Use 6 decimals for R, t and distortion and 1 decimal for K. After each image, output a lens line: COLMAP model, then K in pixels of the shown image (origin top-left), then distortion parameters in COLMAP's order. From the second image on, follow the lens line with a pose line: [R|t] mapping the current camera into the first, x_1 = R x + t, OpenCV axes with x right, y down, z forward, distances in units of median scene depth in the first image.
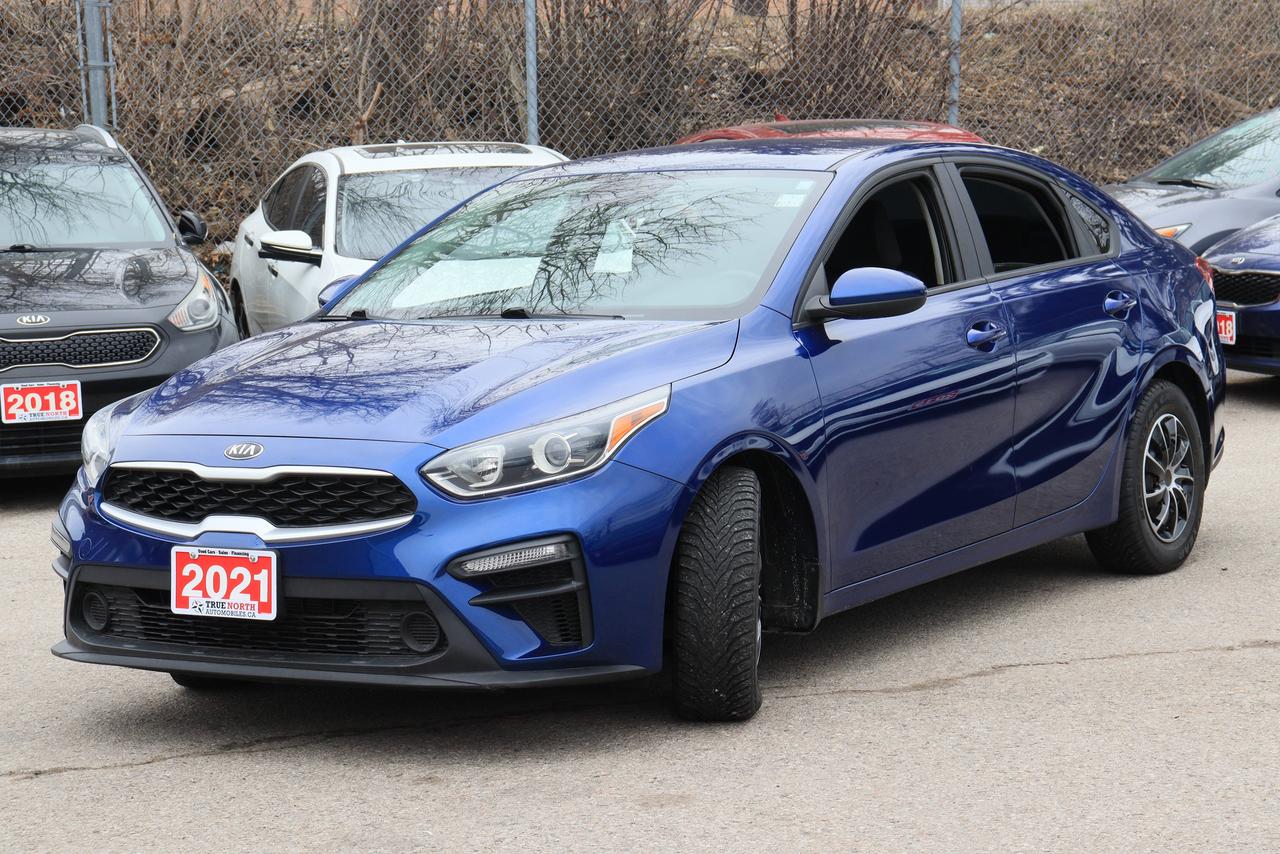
lens RADIAL K [[2802.3, 0, 639.8], [0, 2802.3, 421.8], [0, 0, 1]] dist [0.072319, 0.000000]
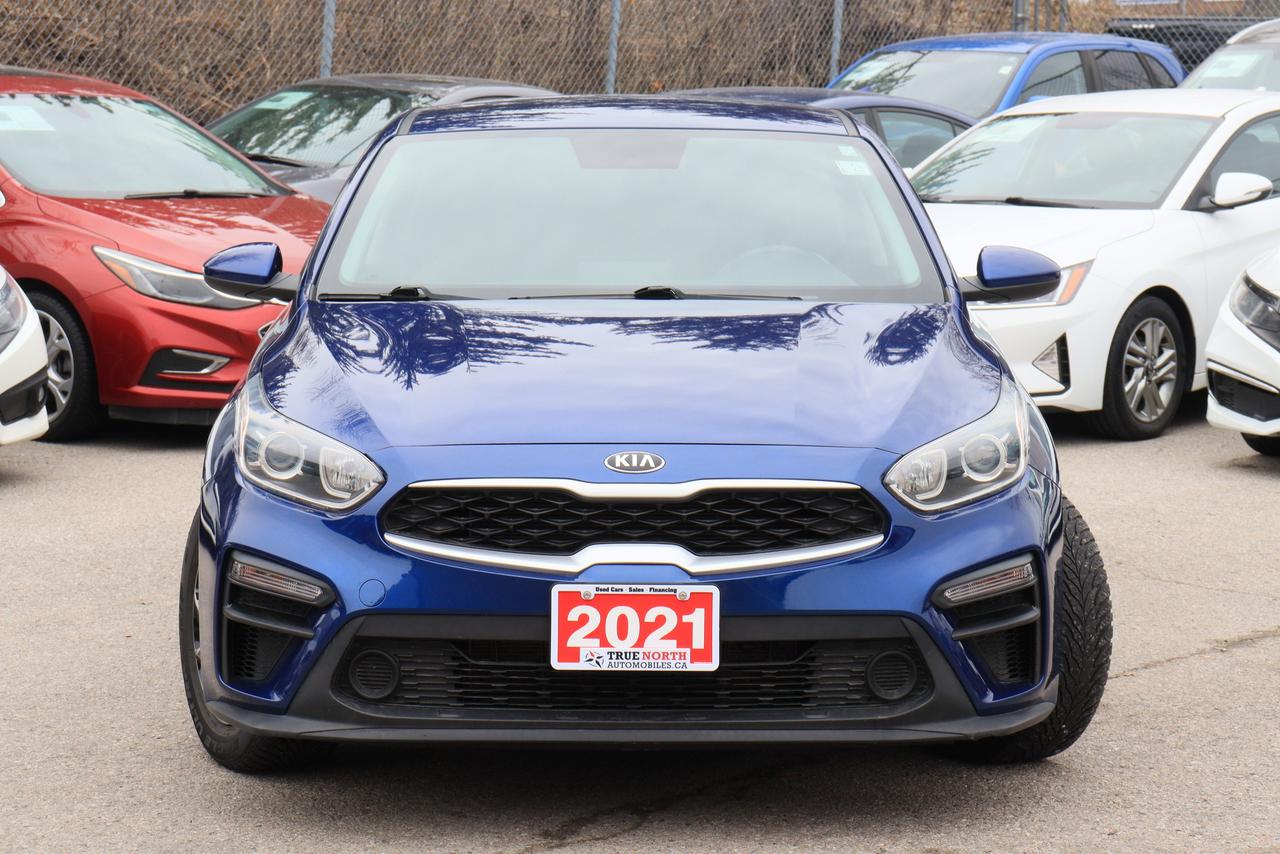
lens RADIAL K [[3014.2, 0, 638.7], [0, 3014.2, 429.5], [0, 0, 1]] dist [0.392356, 0.000000]
pose [[0.844160, -0.012545, 0.535944, -0.609021], [0.009812, 0.999920, 0.007949, -0.005924], [-0.536001, -0.001451, 0.844216, 0.273740]]
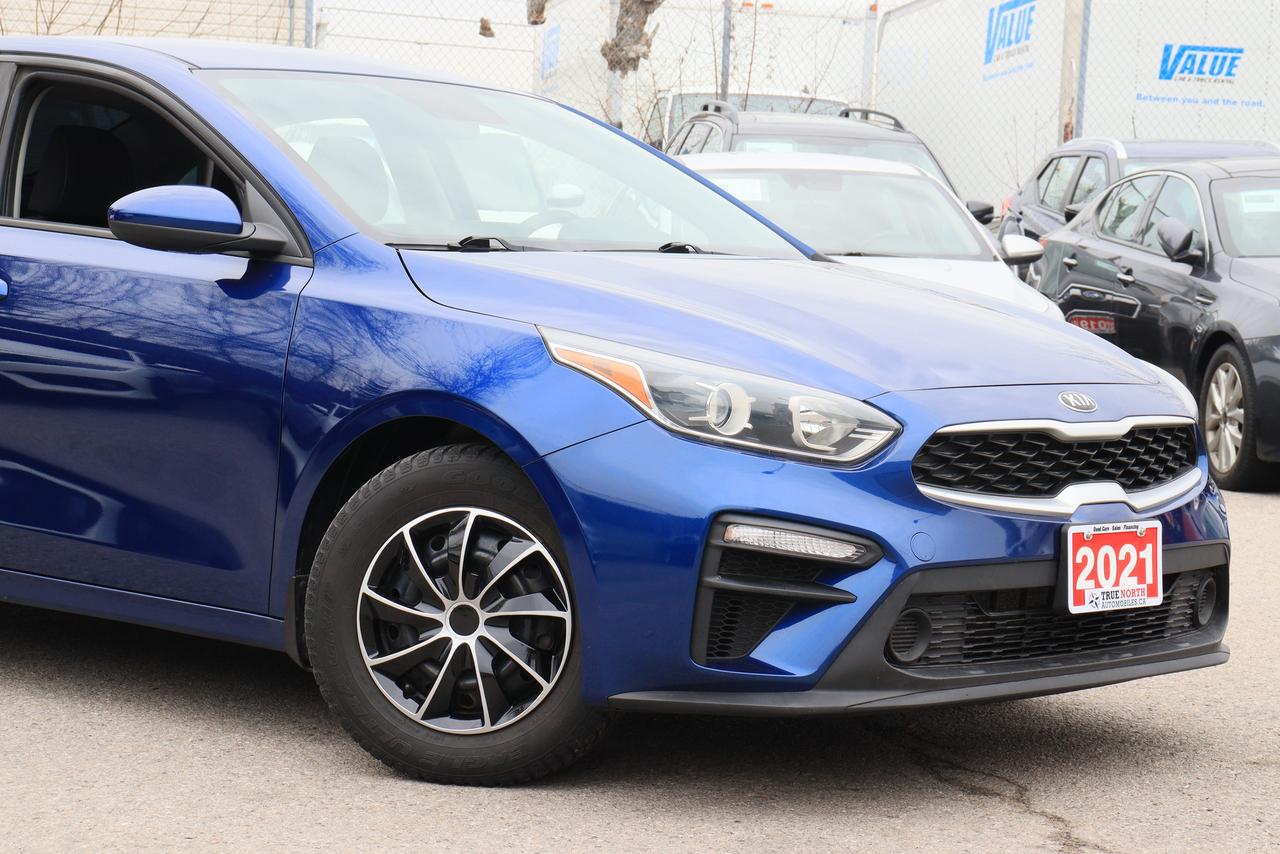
lens RADIAL K [[3014.4, 0, 643.2], [0, 3014.4, 422.7], [0, 0, 1]] dist [0.474594, 0.000000]
pose [[0.166432, -0.013199, 0.985965, -1.022061], [0.043076, 0.999053, 0.006103, 0.005843], [-0.985112, 0.041455, 0.166843, 0.987790]]
